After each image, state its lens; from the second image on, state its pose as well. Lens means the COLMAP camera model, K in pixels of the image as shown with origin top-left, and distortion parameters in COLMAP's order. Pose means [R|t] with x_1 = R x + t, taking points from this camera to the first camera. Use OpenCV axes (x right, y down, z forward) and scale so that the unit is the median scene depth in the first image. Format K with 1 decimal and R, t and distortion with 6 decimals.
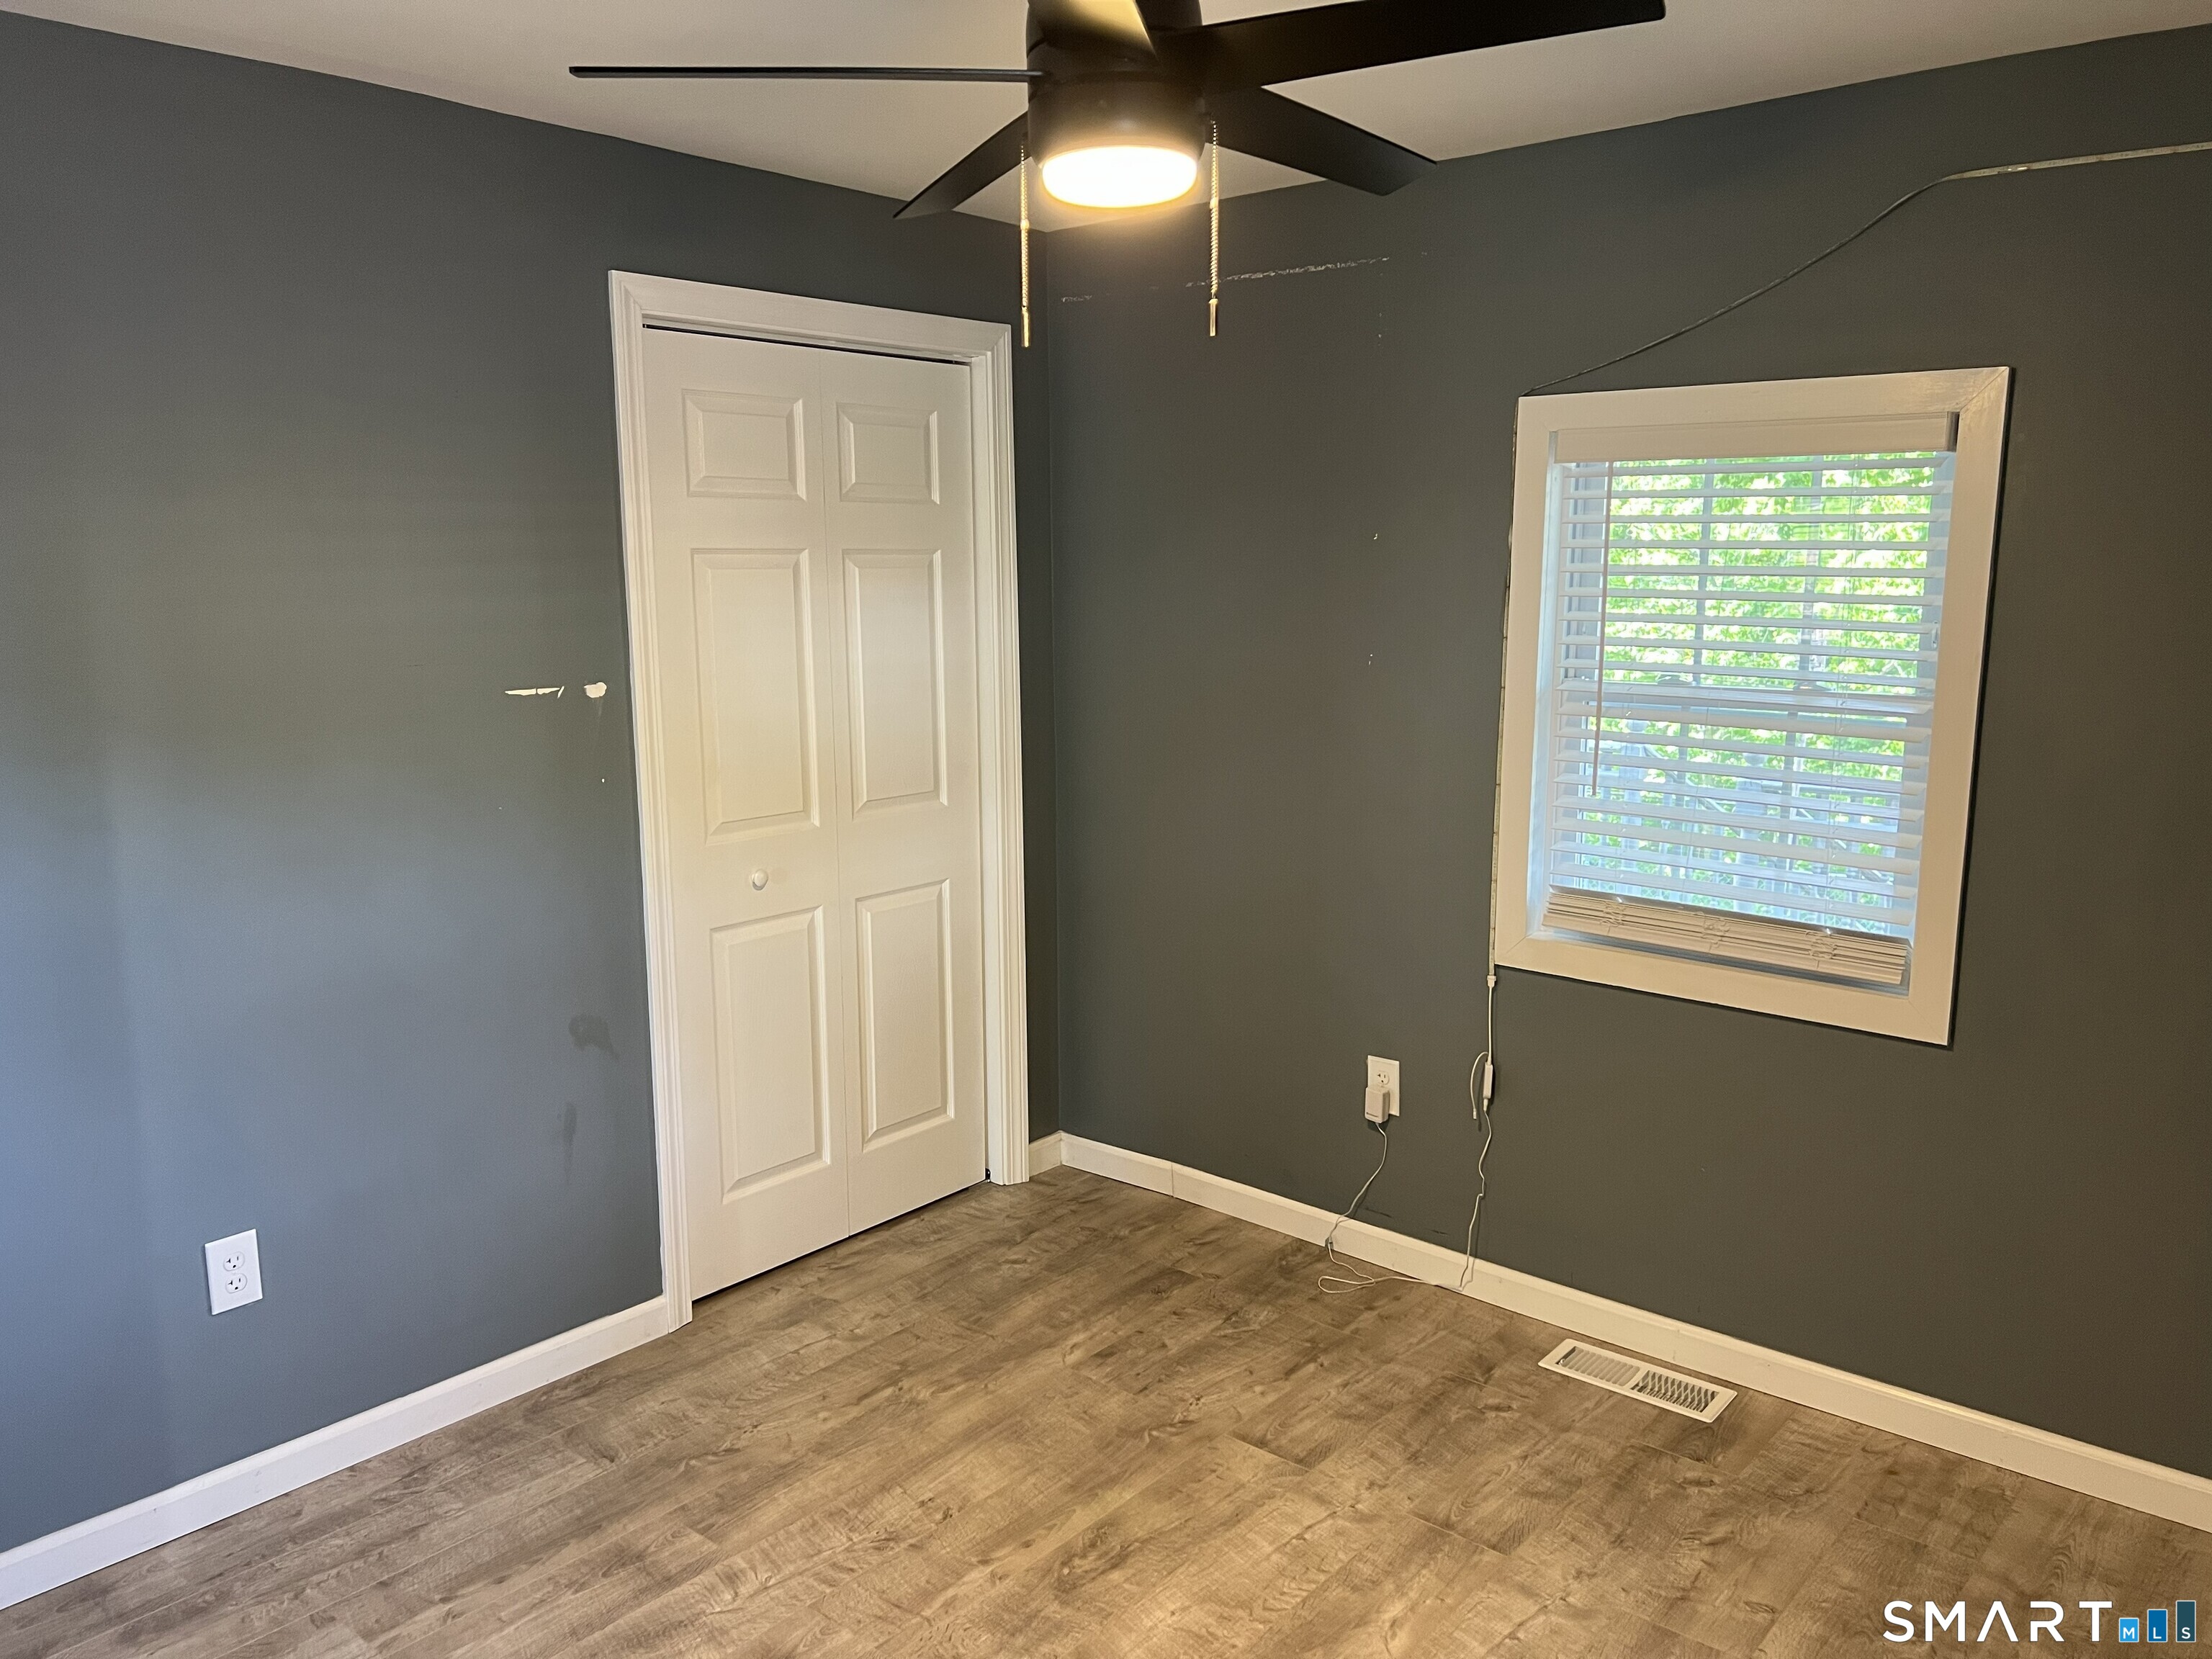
lens RADIAL K [[1696.2, 0, 1122.7], [0, 1696.2, 844.5], [0, 0, 1]] dist [0.030218, -0.031286]
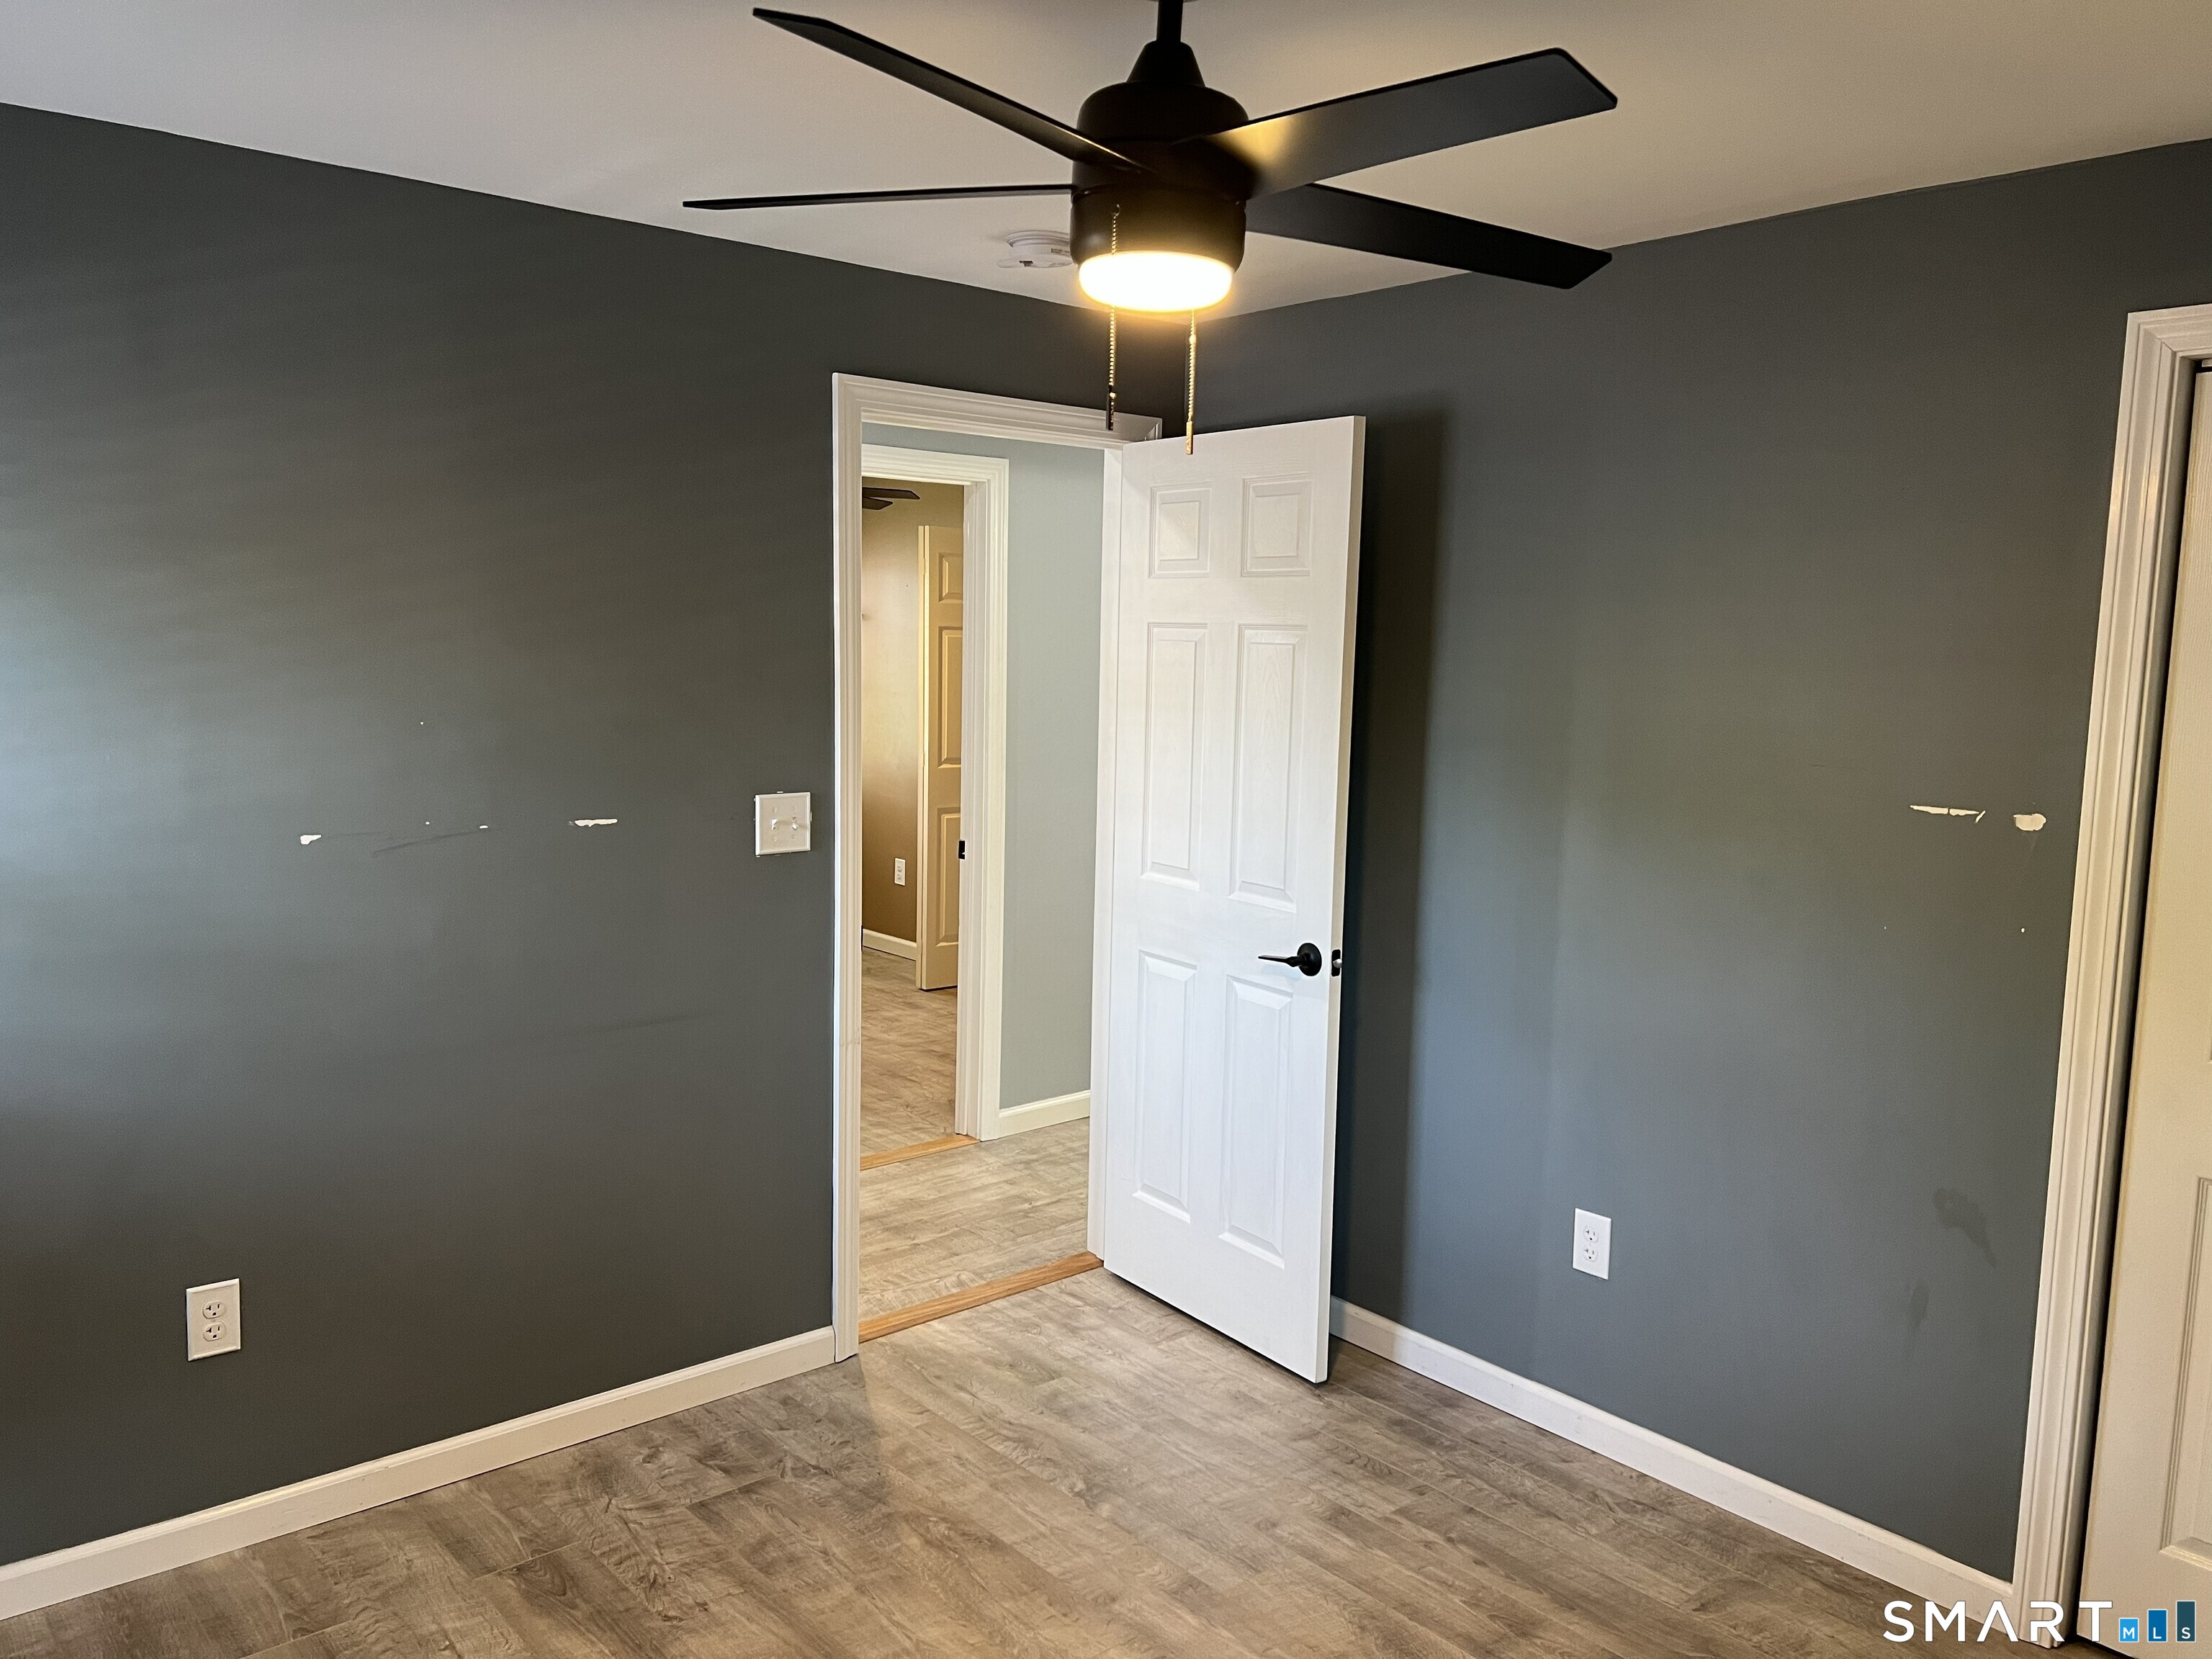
lens RADIAL K [[1696.2, 0, 1122.7], [0, 1696.2, 844.5], [0, 0, 1]] dist [0.030218, -0.031286]
pose [[-0.162211, 0.120833, -0.979330, 0.655580], [-0.196088, 0.968733, 0.152005, -0.134919], [0.967077, 0.216692, -0.133445, 0.767071]]
